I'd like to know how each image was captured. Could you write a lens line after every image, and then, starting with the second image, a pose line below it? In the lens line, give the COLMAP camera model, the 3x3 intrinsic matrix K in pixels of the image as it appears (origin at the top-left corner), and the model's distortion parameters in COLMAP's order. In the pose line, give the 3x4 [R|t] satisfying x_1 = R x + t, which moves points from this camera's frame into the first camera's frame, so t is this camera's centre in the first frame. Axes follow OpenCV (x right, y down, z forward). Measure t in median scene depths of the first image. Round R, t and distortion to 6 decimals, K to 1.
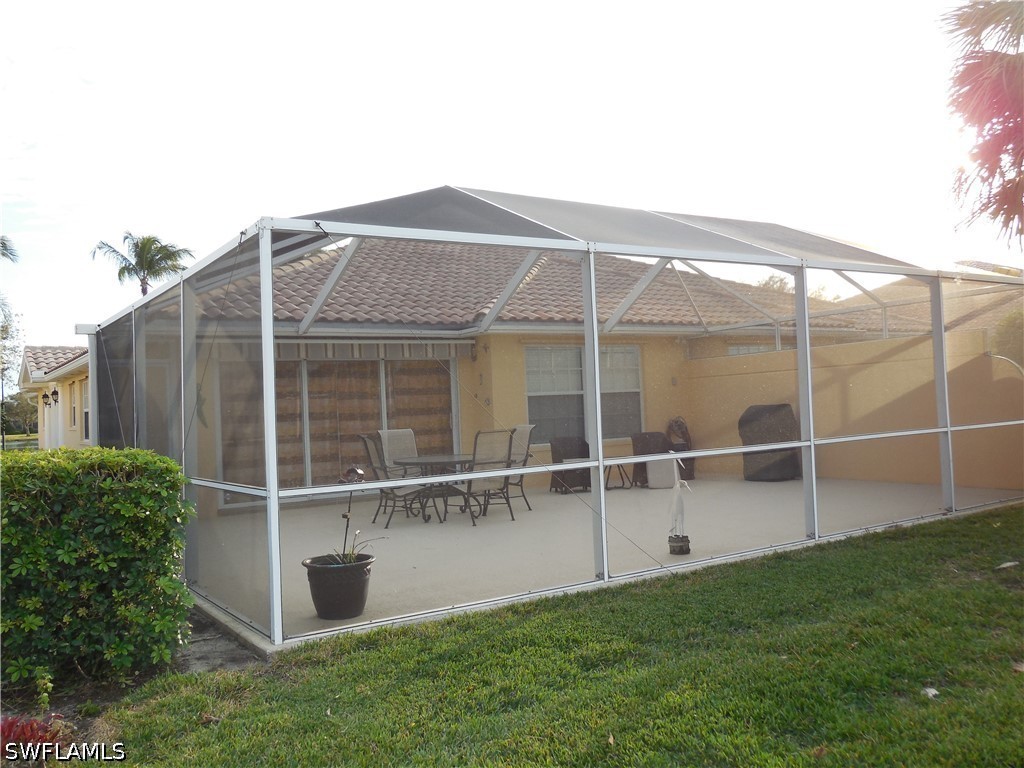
lens RADIAL K [[814.4, 0, 512.0], [0, 814.4, 384.0], [0, 0, 1]] dist [-0.002612, -0.000939]
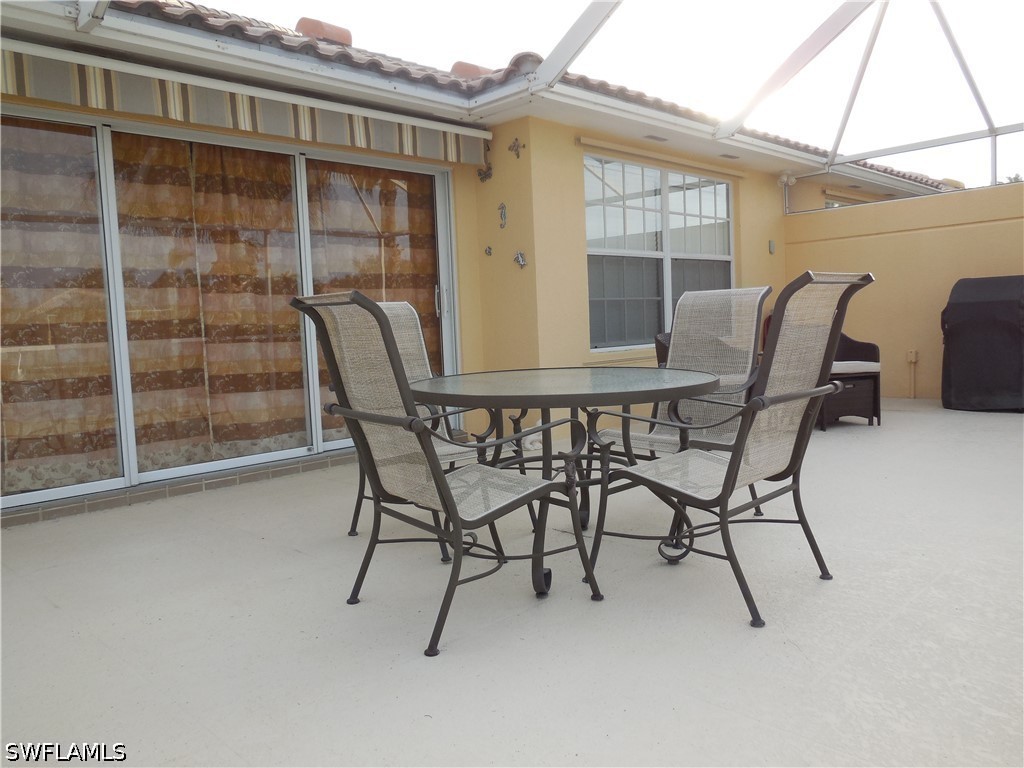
lens RADIAL K [[777.6, 0, 512.0], [0, 777.6, 384.0], [0, 0, 1]] dist [0.011901, 0.000174]
pose [[0.982774, -0.013082, 0.184348, -0.127934], [-0.006332, 0.994522, 0.104333, 0.049201], [-0.184703, -0.103703, 0.977308, 0.562656]]
